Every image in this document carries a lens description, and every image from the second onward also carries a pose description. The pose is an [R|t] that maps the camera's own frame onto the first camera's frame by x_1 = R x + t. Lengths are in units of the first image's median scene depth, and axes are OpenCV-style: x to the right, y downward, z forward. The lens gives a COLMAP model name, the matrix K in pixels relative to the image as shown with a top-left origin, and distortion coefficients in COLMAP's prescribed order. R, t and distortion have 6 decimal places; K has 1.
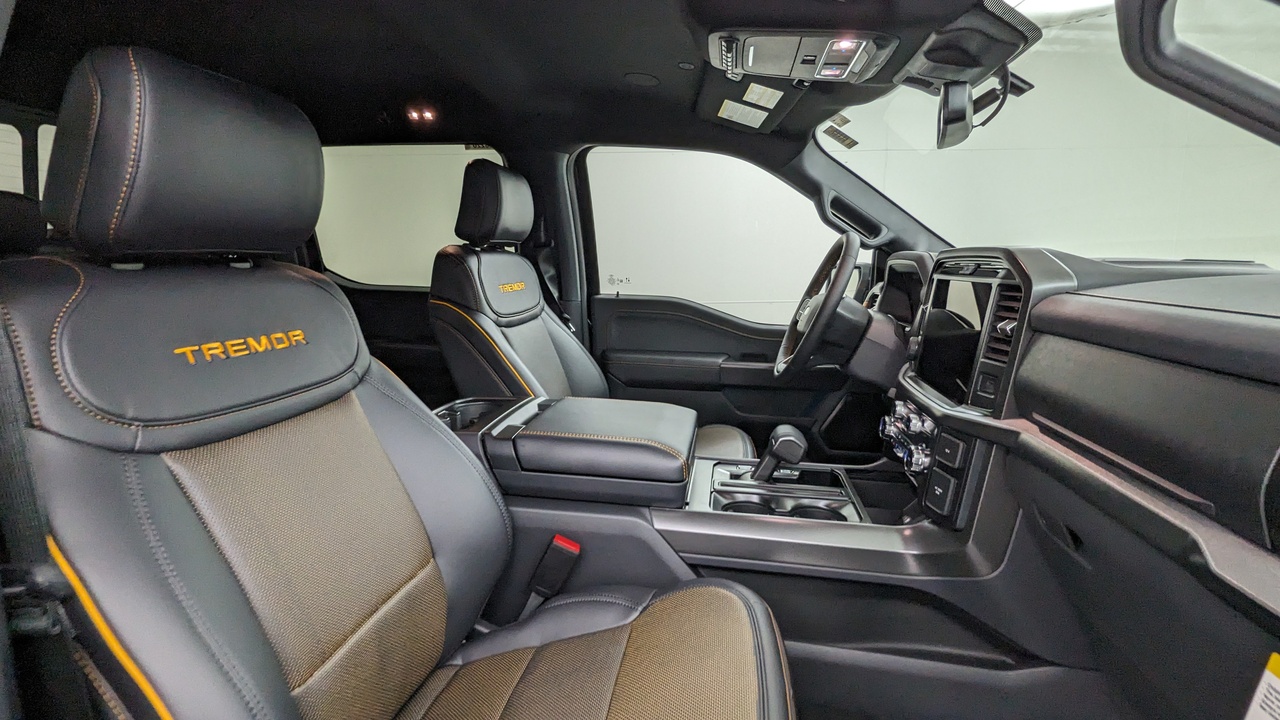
lens RADIAL K [[614.5, 0, 636.8], [0, 614.5, 360.4], [0, 0, 1]] dist [0.000741, -0.001313]
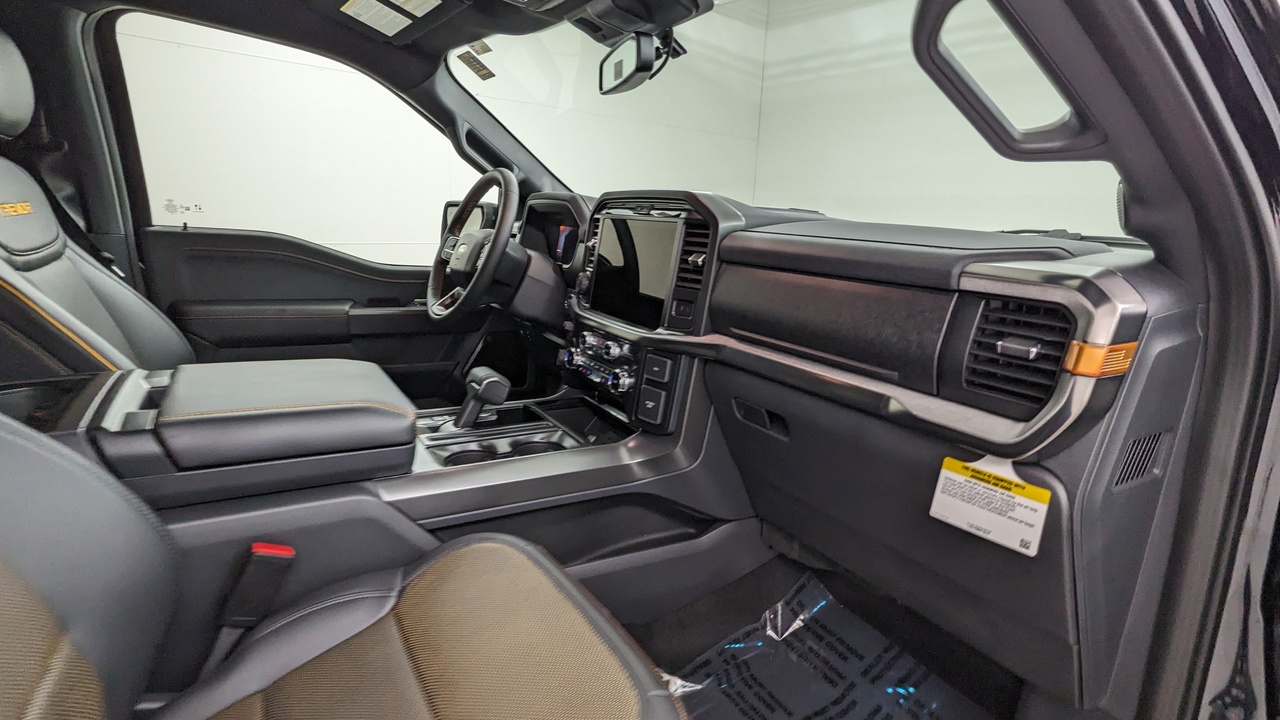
lens RADIAL K [[614.5, 0, 640.1], [0, 614.5, 362.8], [0, 0, 1]] dist [0.000741, -0.001313]
pose [[0.758035, -0.111157, 0.642672, -0.218183], [0.052094, 0.992540, 0.110226, 0.006641], [-0.650130, -0.050076, 0.758171, 0.126903]]
